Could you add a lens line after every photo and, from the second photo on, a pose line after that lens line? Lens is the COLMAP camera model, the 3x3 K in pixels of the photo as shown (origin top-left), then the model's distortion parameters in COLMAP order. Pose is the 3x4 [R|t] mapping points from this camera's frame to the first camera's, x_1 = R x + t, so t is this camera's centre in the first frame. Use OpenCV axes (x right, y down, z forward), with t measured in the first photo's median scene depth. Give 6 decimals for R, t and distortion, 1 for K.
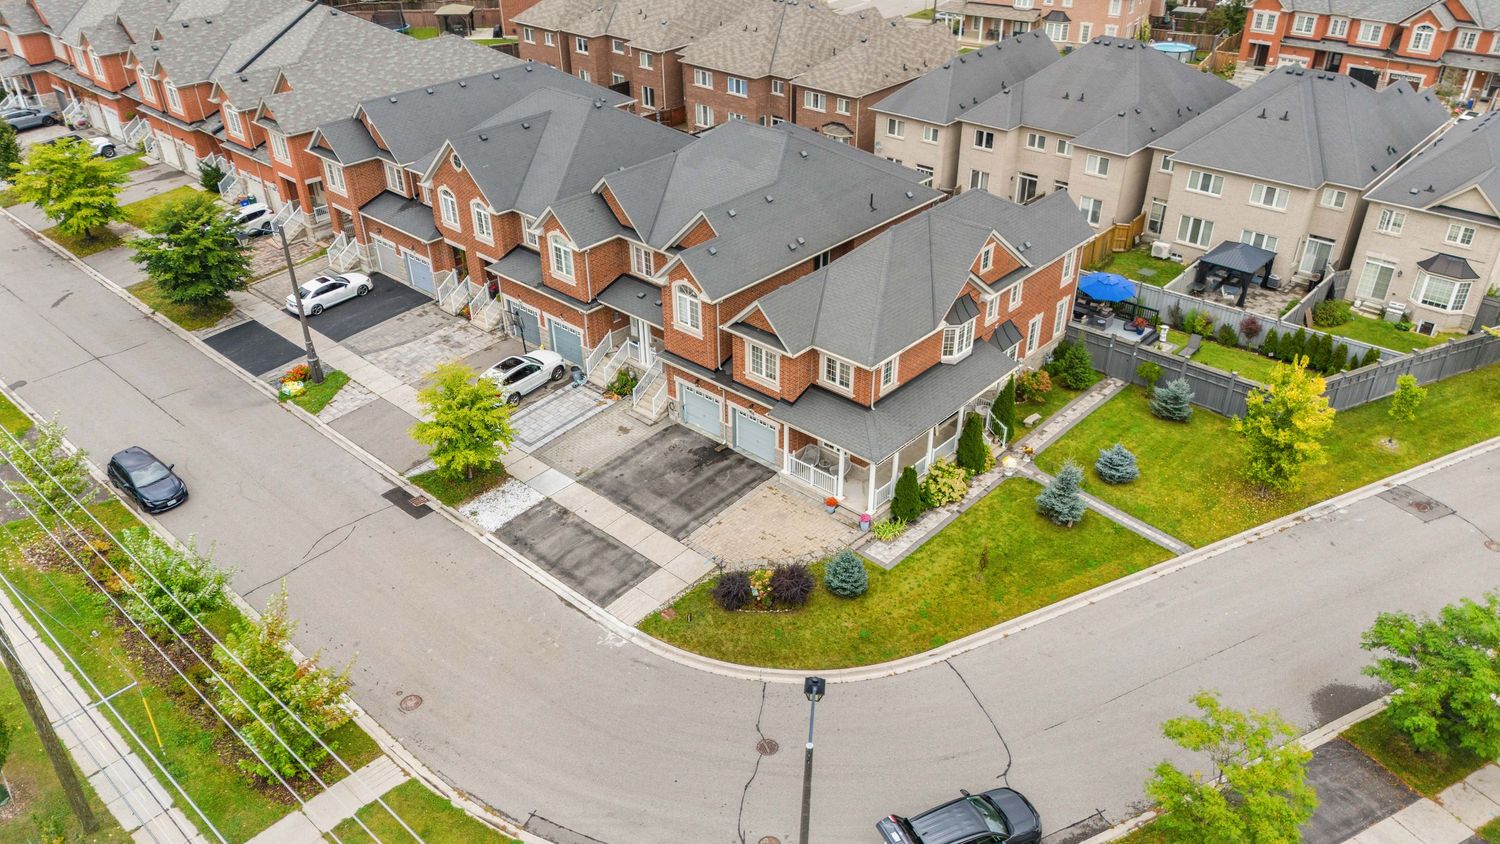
lens RADIAL K [[1099.3, 0, 751.4], [0, 1099.3, 427.9], [0, 0, 1]] dist [0.058717, -0.051930]
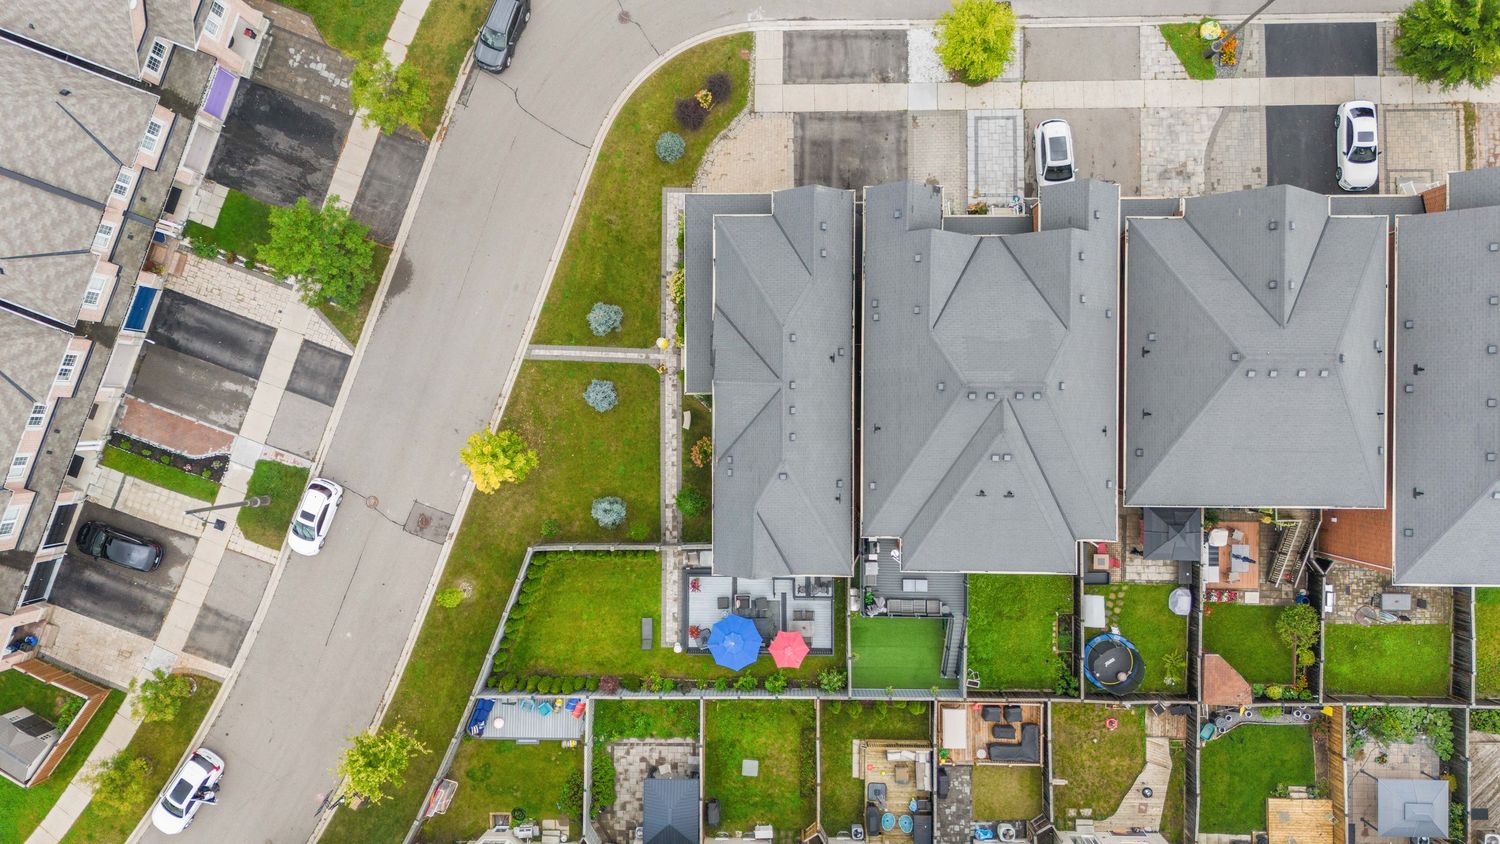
lens RADIAL K [[1099.3, 0, 747.8], [0, 1099.3, 425.5], [0, 0, 1]] dist [0.058717, -0.051930]
pose [[-0.741036, 0.670817, 0.029503, 0.175050], [-0.324802, -0.396565, 0.858627, -1.069516], [0.587681, 0.626691, 0.511751, 0.431617]]
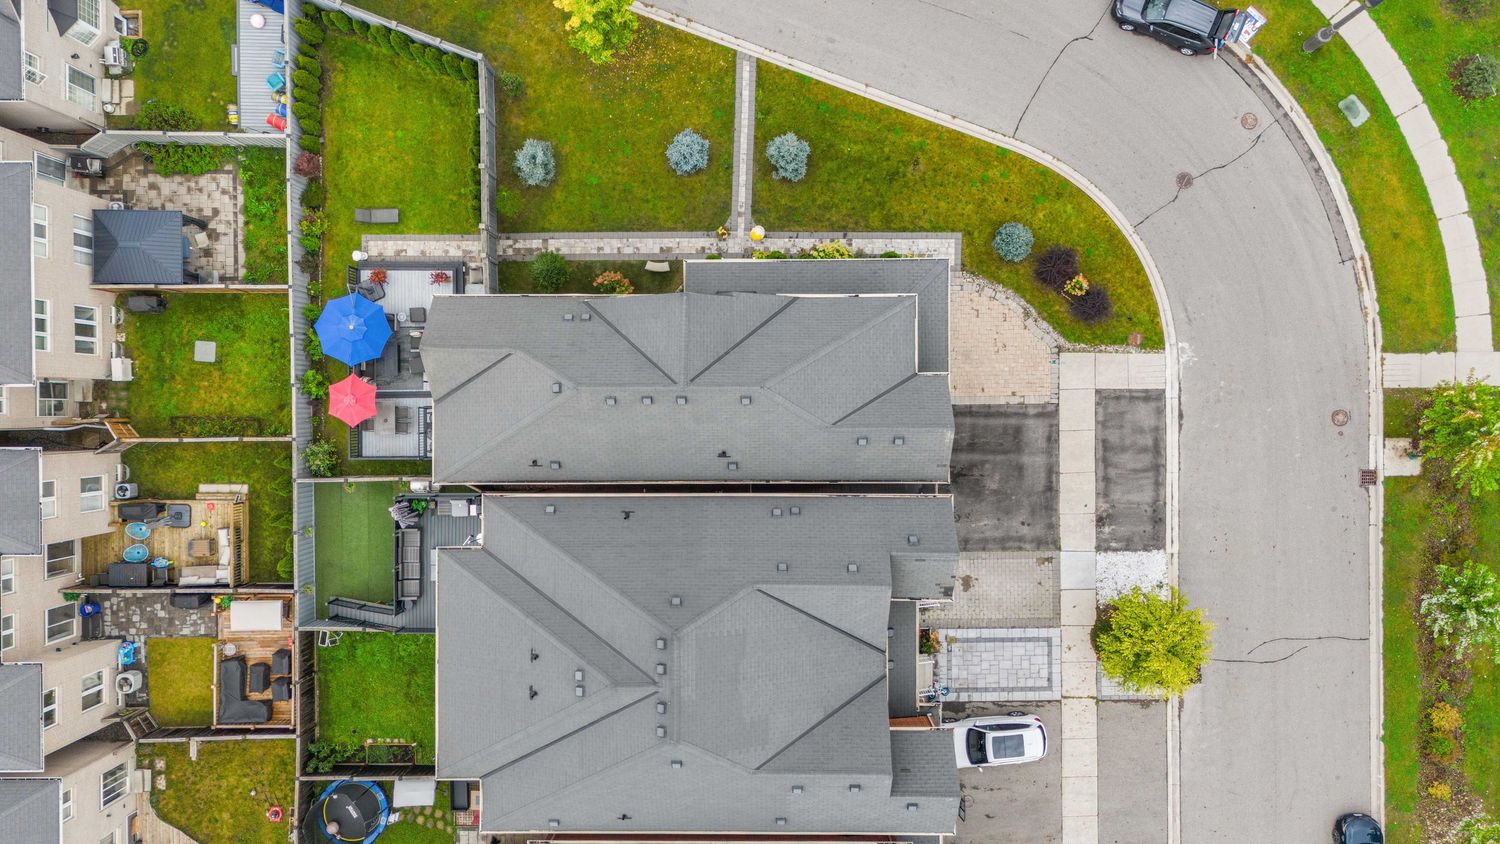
lens RADIAL K [[1099.3, 0, 762.8], [0, 1099.3, 420.4], [0, 0, 1]] dist [0.058717, -0.051930]
pose [[-0.674754, -0.737969, 0.010469, 0.091006], [0.404060, -0.357504, 0.841978, -0.798616], [-0.617611, 0.572358, 0.539411, 0.526296]]
